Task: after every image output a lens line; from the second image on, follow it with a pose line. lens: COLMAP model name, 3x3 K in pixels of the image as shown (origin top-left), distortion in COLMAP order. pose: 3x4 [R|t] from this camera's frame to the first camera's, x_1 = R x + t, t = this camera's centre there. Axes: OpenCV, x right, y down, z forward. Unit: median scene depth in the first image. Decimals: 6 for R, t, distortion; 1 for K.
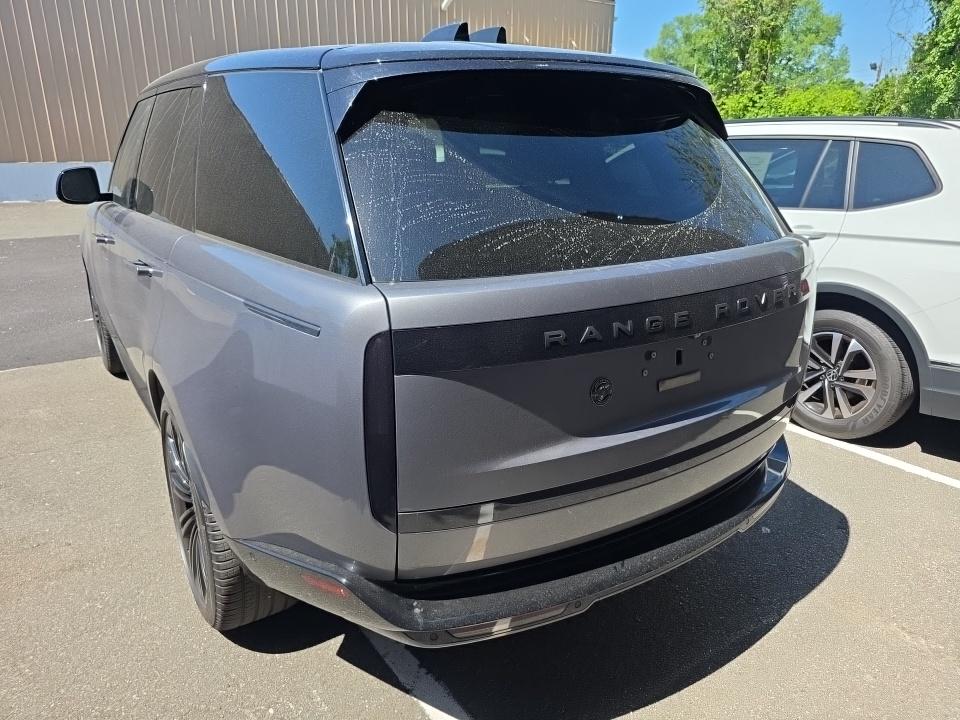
lens RADIAL K [[649.9, 0, 478.2], [0, 649.9, 365.3], [0, 0, 1]] dist [0.041474, -0.033848]
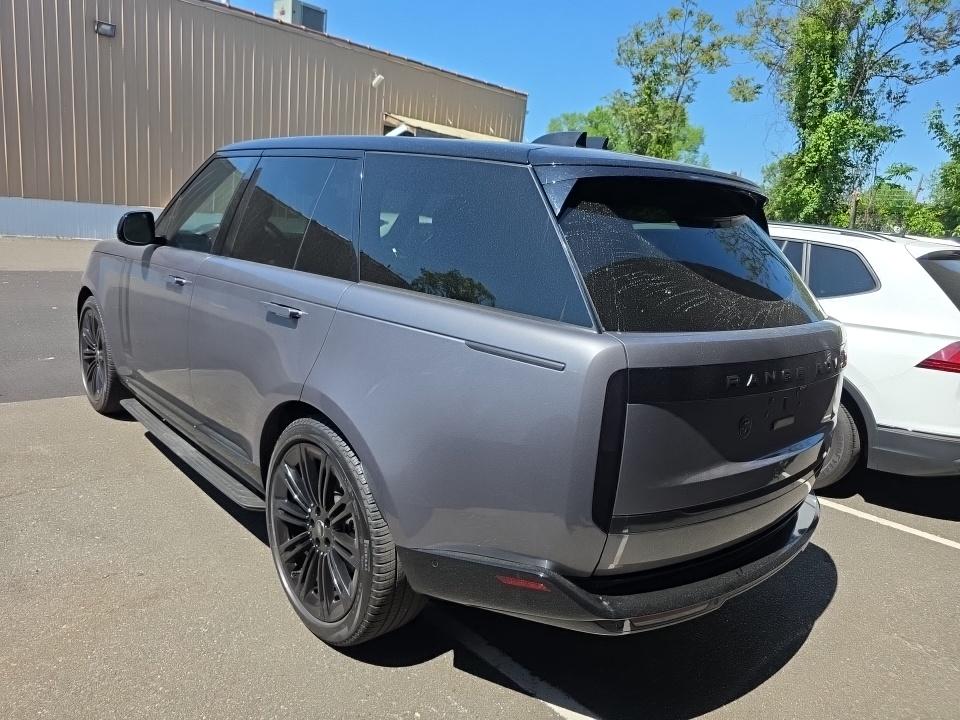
lens RADIAL K [[641.9, 0, 480.0], [0, 641.9, 360.0], [0, 0, 1]] dist [0.036254, -0.030766]
pose [[0.987245, 0.049110, 0.151442, -0.276500], [-0.032989, 0.993692, -0.107185, 0.034001], [-0.155750, 0.100822, 0.982638, -0.095362]]
